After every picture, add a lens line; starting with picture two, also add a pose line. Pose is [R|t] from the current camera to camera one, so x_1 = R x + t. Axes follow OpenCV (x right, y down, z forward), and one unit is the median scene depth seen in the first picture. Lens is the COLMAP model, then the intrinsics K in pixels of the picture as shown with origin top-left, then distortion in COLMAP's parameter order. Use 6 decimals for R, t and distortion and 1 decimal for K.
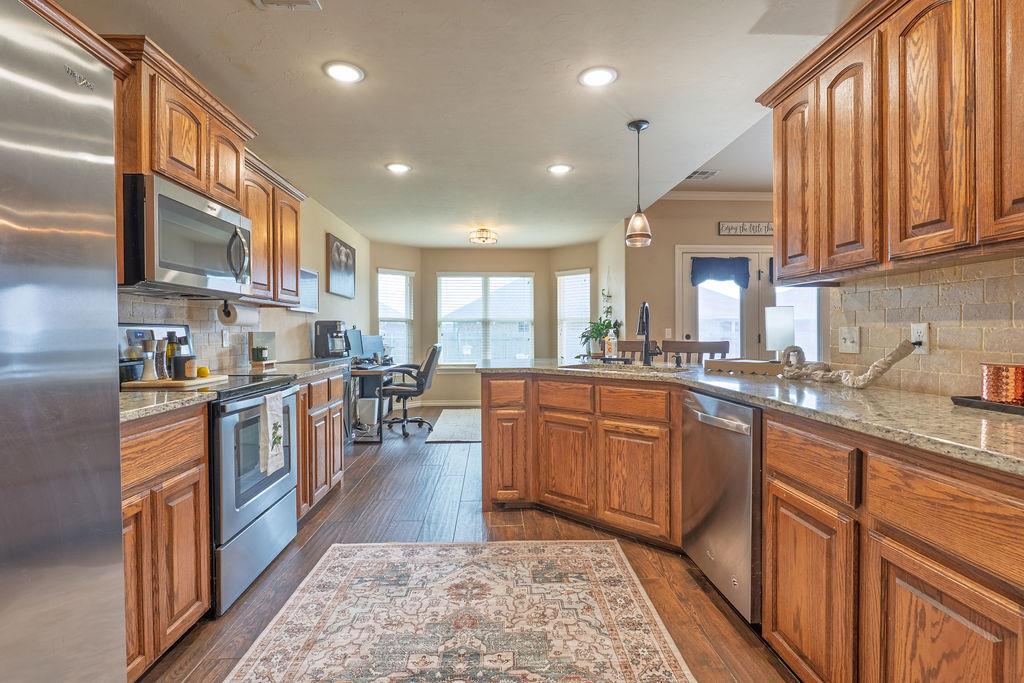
lens RADIAL K [[473.4, 0, 511.5], [0, 473.4, 339.8], [0, 0, 1]] dist [-0.006651, -0.000890]
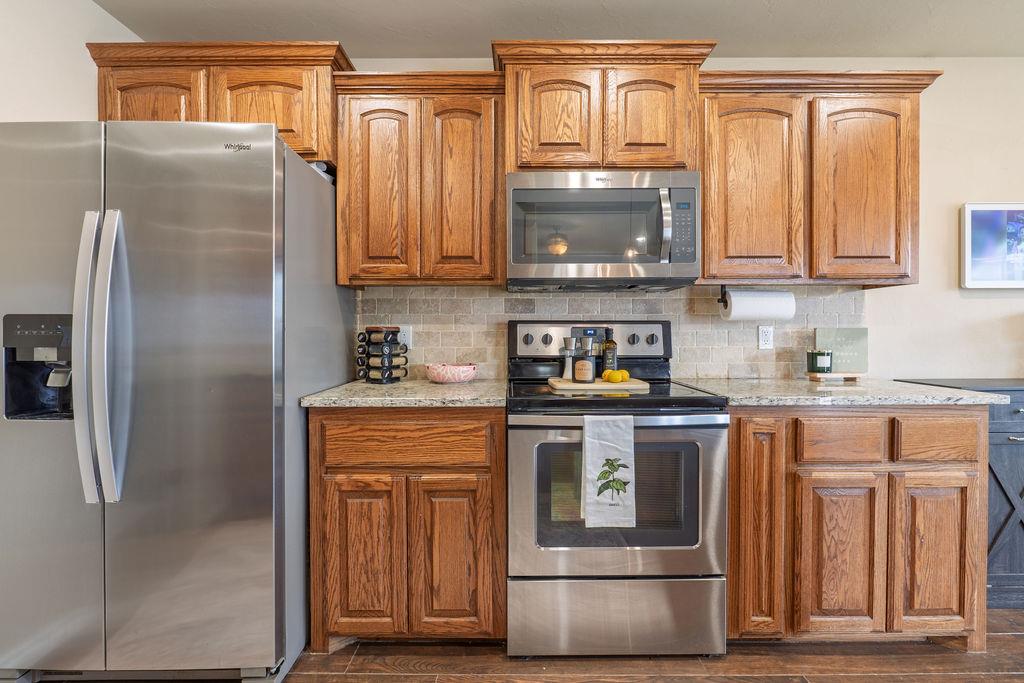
lens RADIAL K [[473.4, 0, 512.6], [0, 473.4, 335.6], [0, 0, 1]] dist [-0.006651, -0.000890]
pose [[-0.055940, 0.007361, -0.998407, 0.219500], [-0.010173, 0.999917, 0.007942, -0.010621], [0.998382, 0.010601, -0.055860, 0.953529]]
